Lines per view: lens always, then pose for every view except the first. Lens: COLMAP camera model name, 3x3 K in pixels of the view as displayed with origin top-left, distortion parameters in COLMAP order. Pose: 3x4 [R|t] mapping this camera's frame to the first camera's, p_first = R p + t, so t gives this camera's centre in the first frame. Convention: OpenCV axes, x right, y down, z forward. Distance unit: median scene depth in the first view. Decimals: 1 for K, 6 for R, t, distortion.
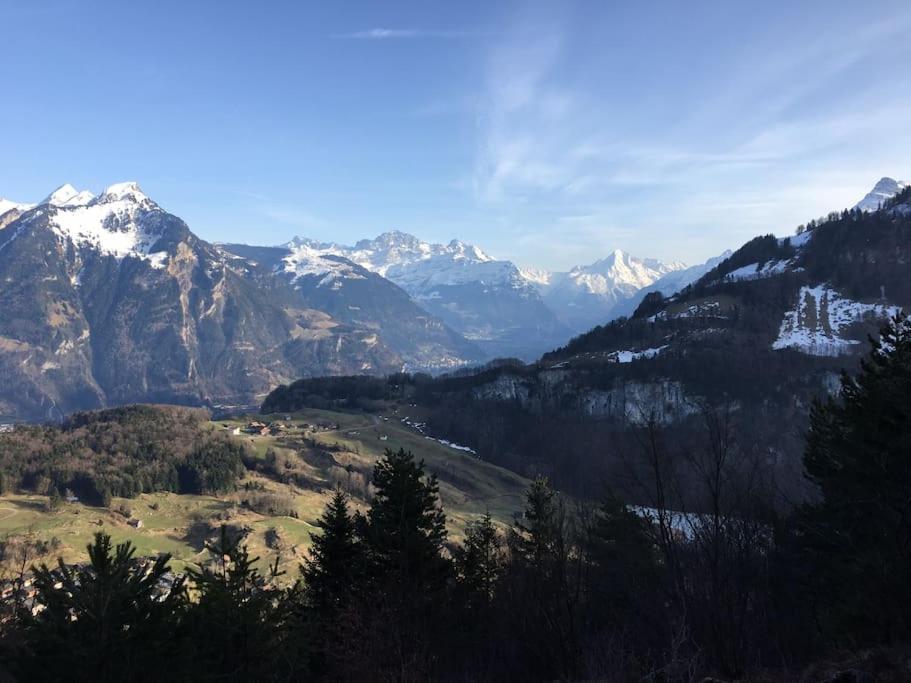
lens RADIAL K [[777.1, 0, 455.5], [0, 777.1, 341.5], [0, 0, 1]] dist [0.034779, -0.037408]
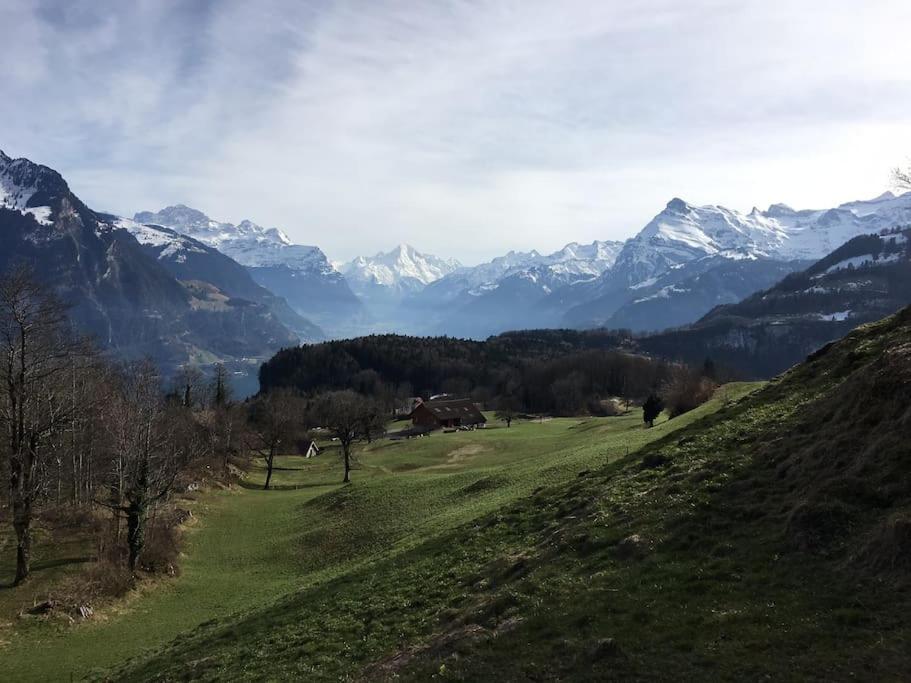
lens RADIAL K [[777.1, 0, 455.5], [0, 777.1, 341.5], [0, 0, 1]] dist [0.034779, -0.037408]
pose [[0.948274, 0.032862, 0.315747, -0.192289], [-0.036200, 0.999333, 0.004710, 0.018672], [-0.315382, -0.015897, 0.948832, -0.013887]]
